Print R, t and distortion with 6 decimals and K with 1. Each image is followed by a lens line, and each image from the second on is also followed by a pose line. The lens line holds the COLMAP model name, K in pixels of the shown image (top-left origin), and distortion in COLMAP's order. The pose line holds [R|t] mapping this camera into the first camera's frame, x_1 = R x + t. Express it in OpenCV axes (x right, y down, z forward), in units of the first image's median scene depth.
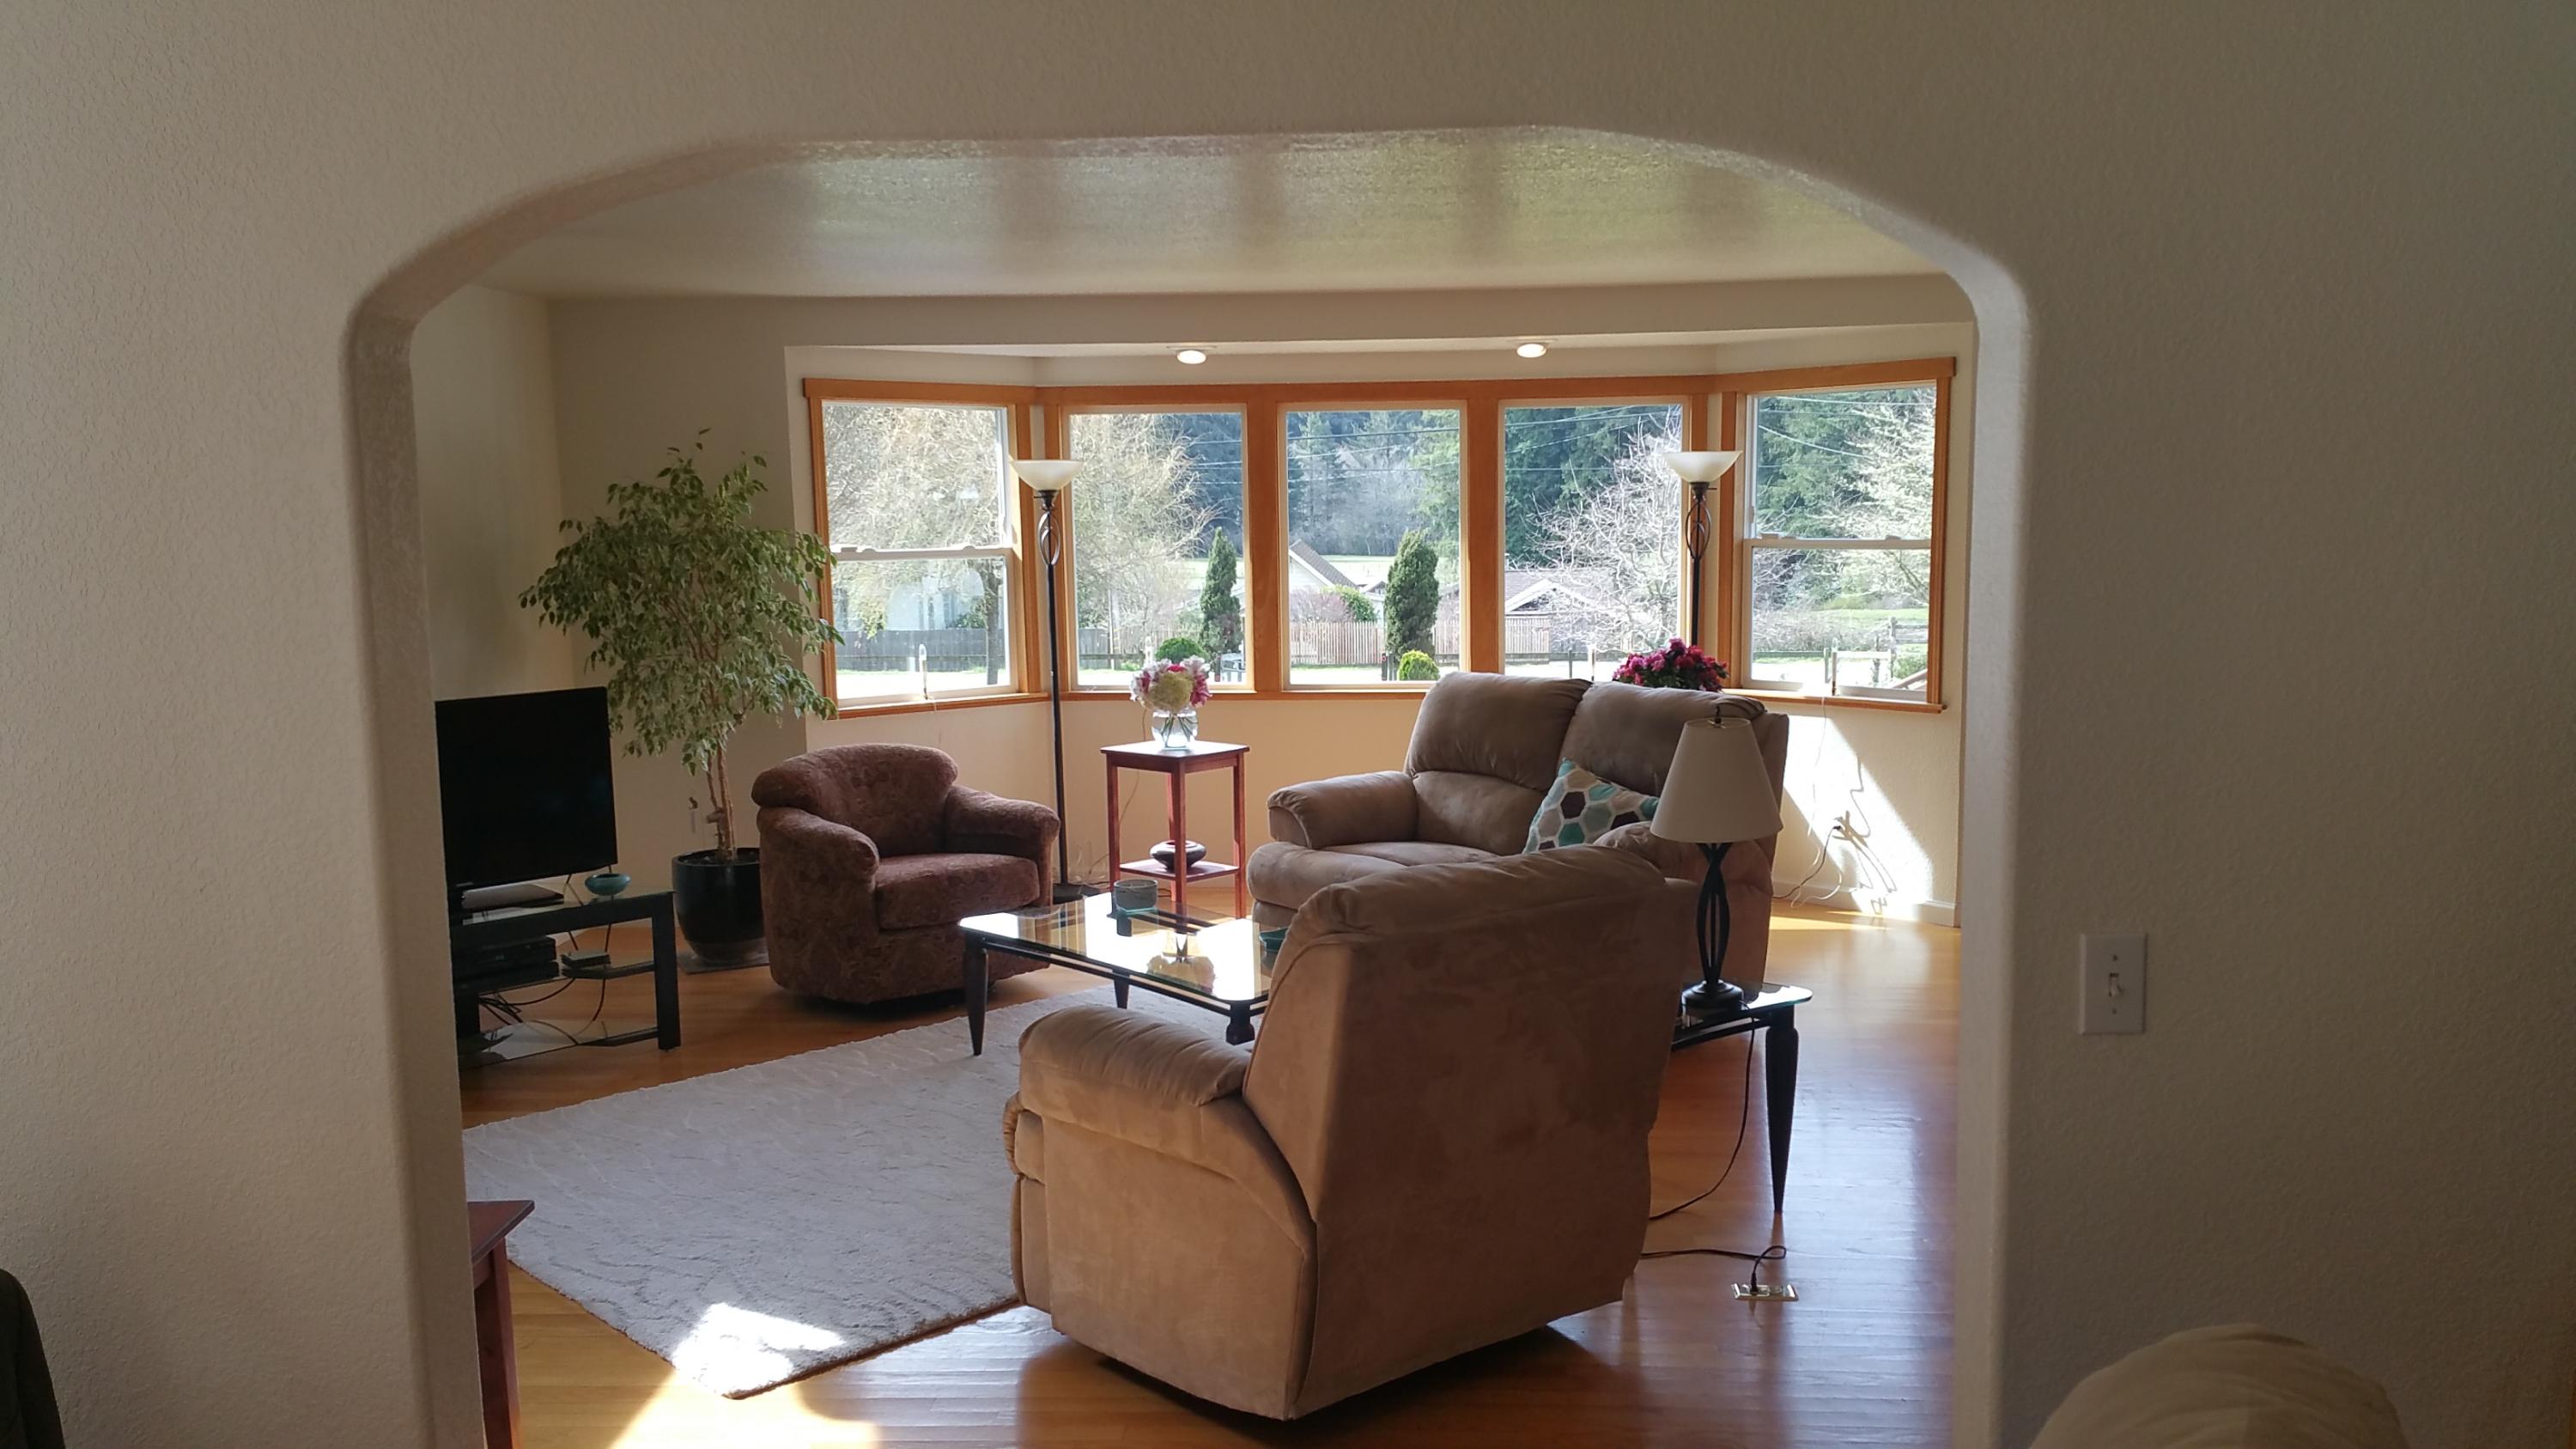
lens RADIAL K [[2206.7, 0, 1314.6], [0, 2206.7, 772.2], [0, 0, 1]] dist [0.107533, 0.002137]
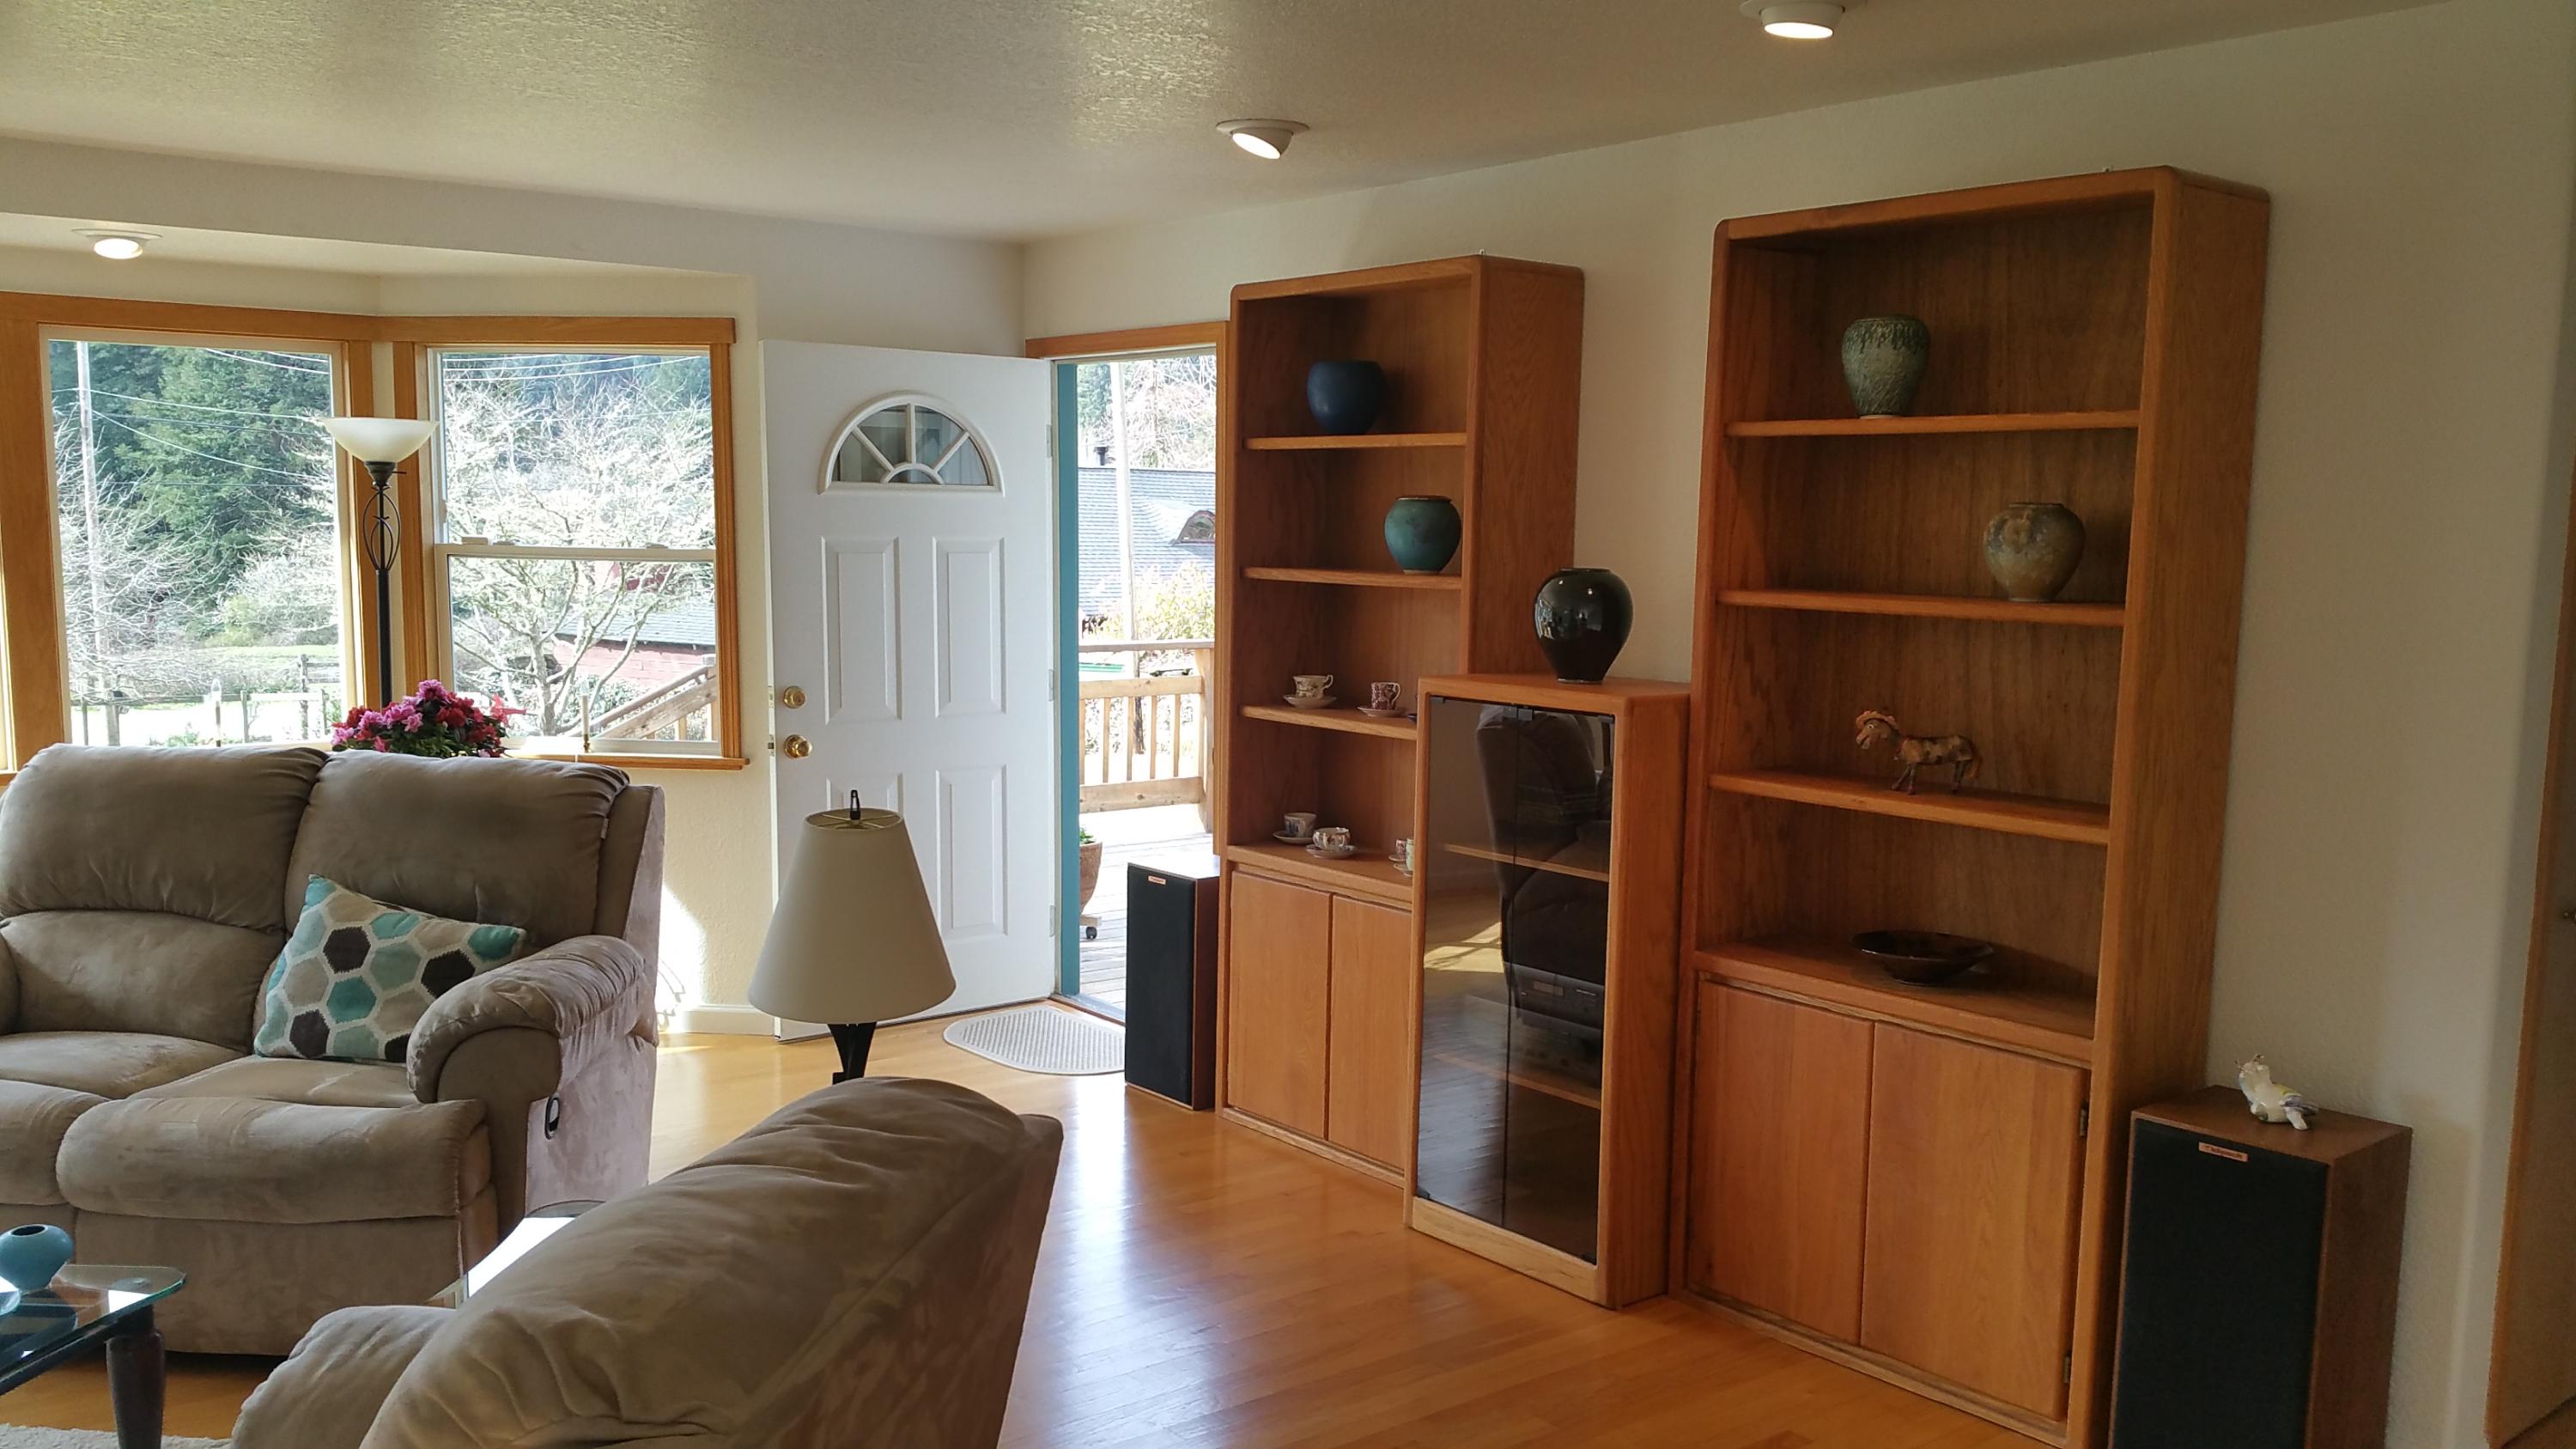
lens RADIAL K [[2056.4, 0, 1330.8], [0, 2056.4, 777.5], [0, 0, 1]] dist [0.096515, -0.202828]
pose [[0.724494, -0.058345, 0.686808, -0.077489], [0.064595, 0.997773, 0.016623, -0.023822], [-0.686248, 0.032321, 0.726649, 0.344813]]
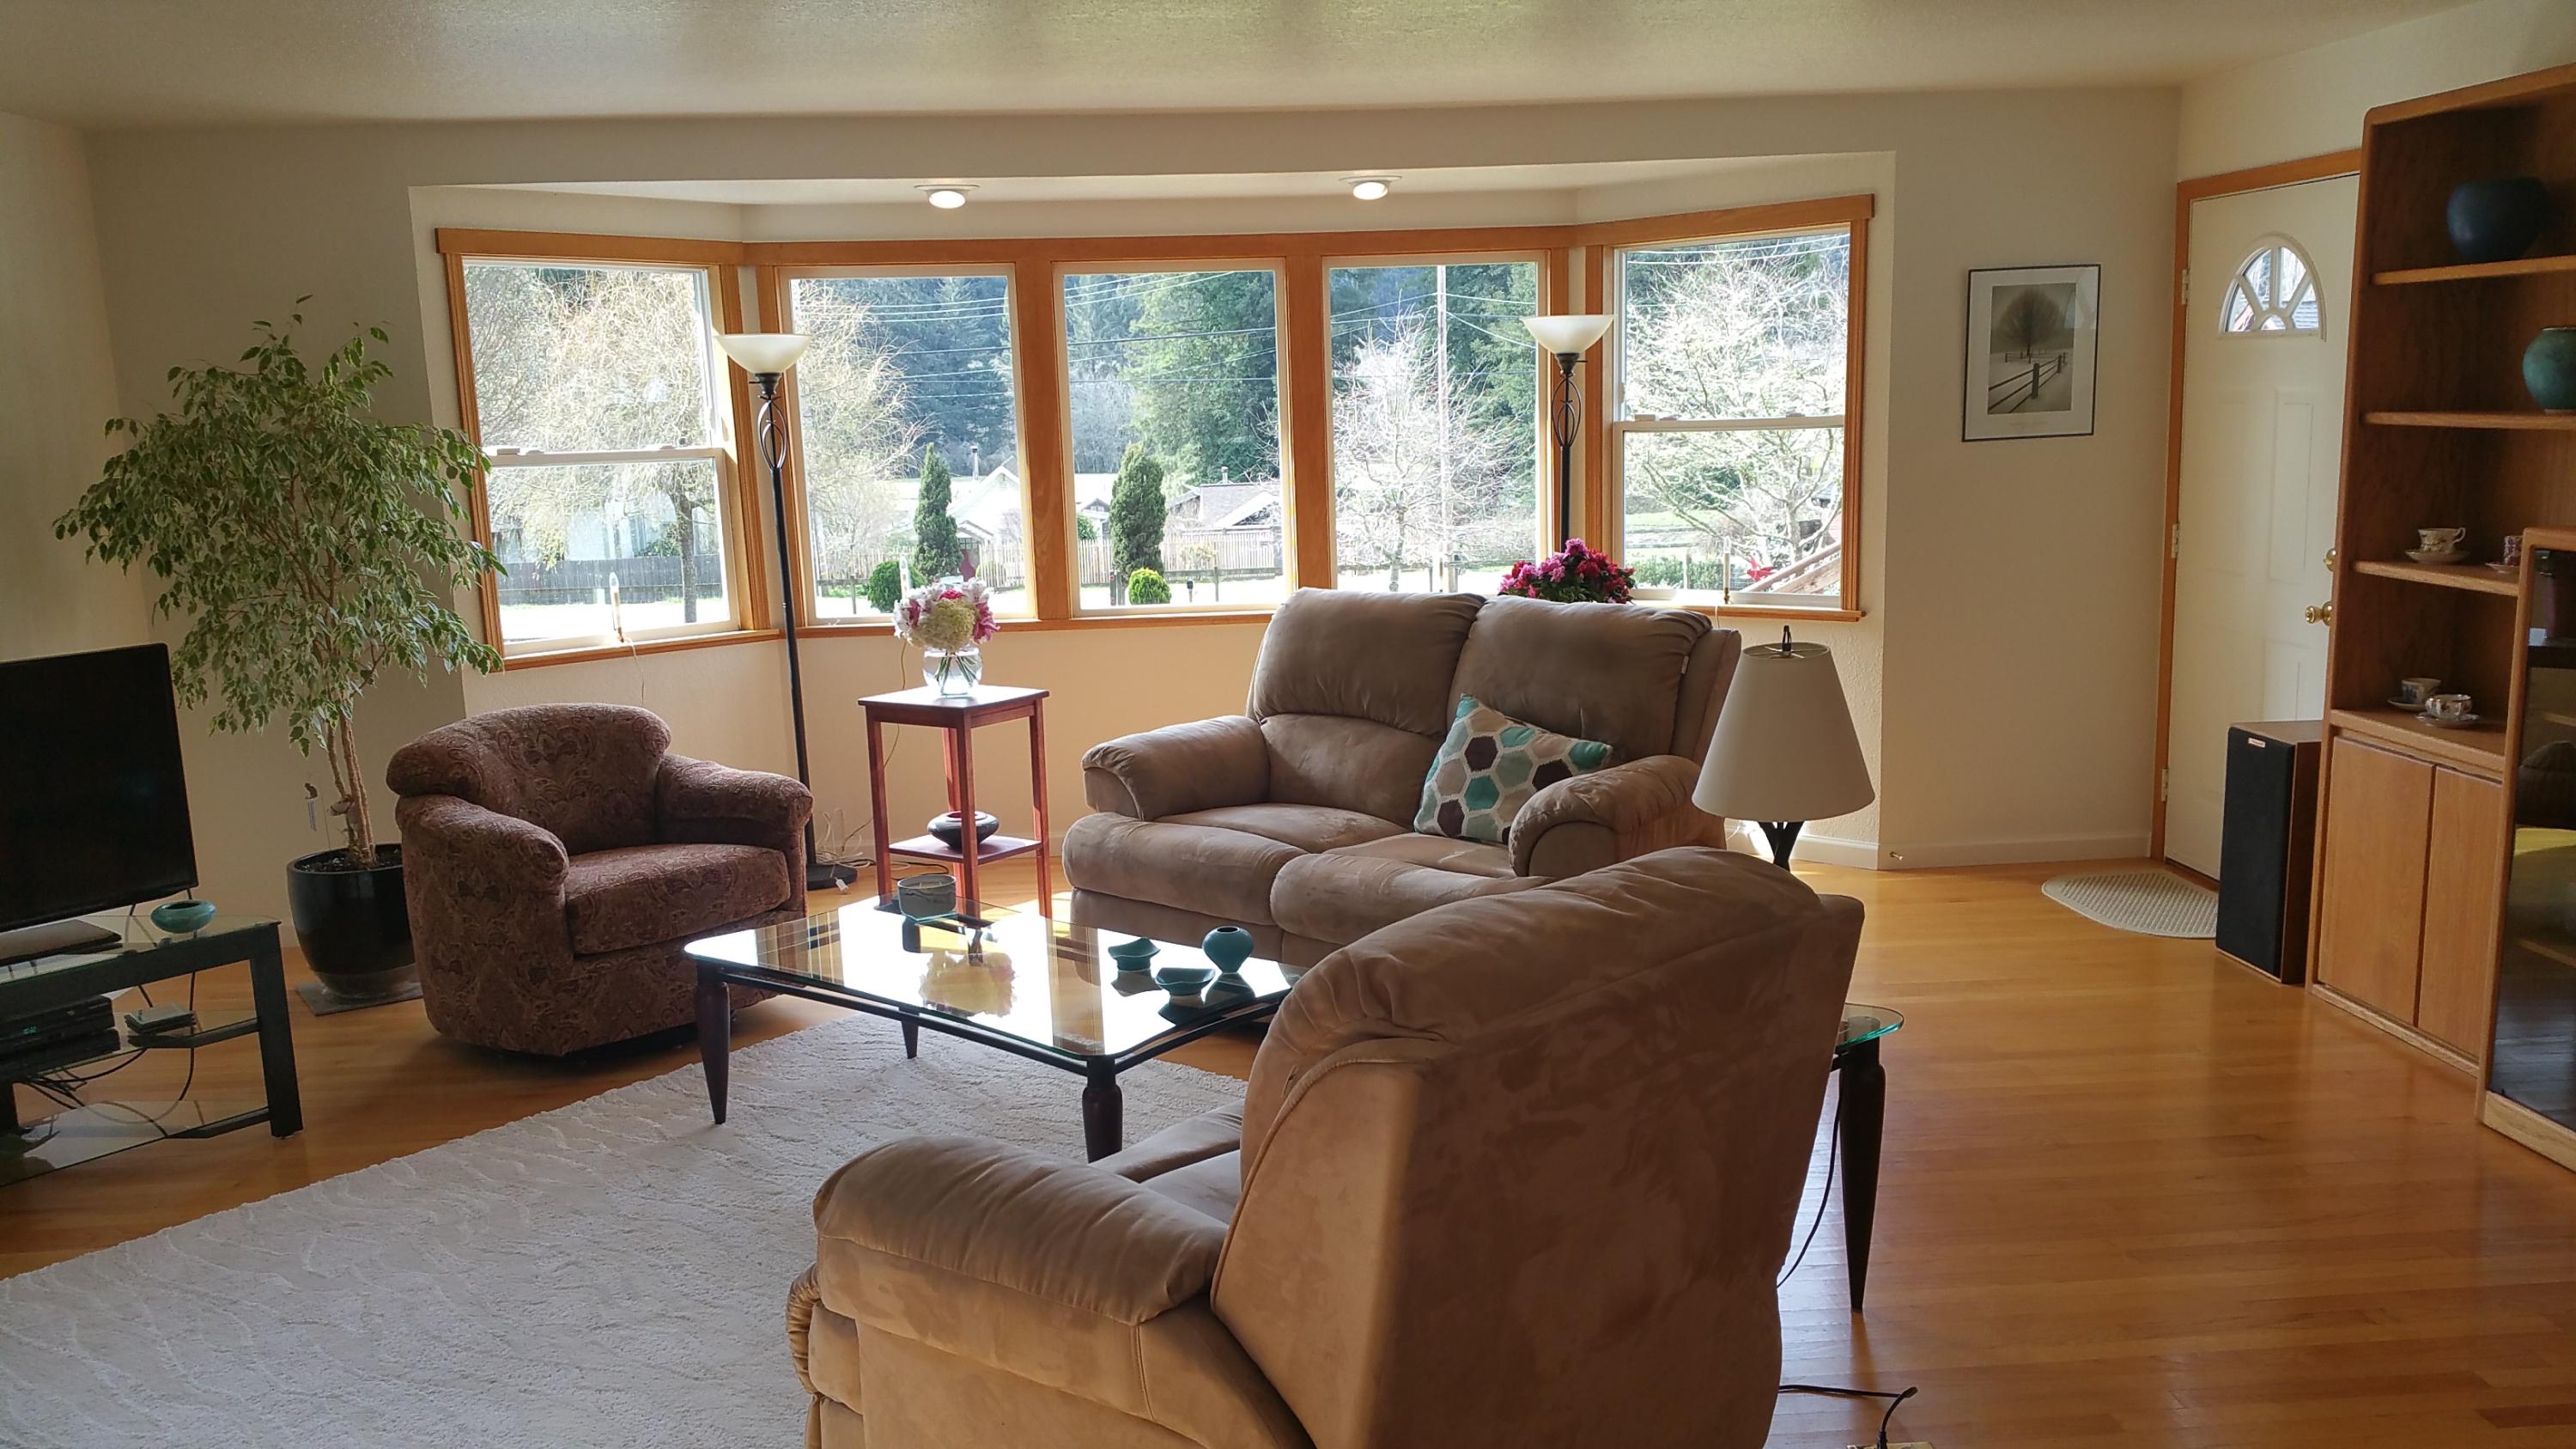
lens RADIAL K [[2089.8, 0, 1298.4], [0, 2089.8, 780.0], [0, 0, 1]] dist [0.152187, -0.342040]
pose [[0.989990, -0.041246, 0.134979, -0.045393], [0.035090, 0.998246, 0.047674, -0.012782], [-0.136708, -0.042460, 0.989701, 0.245383]]
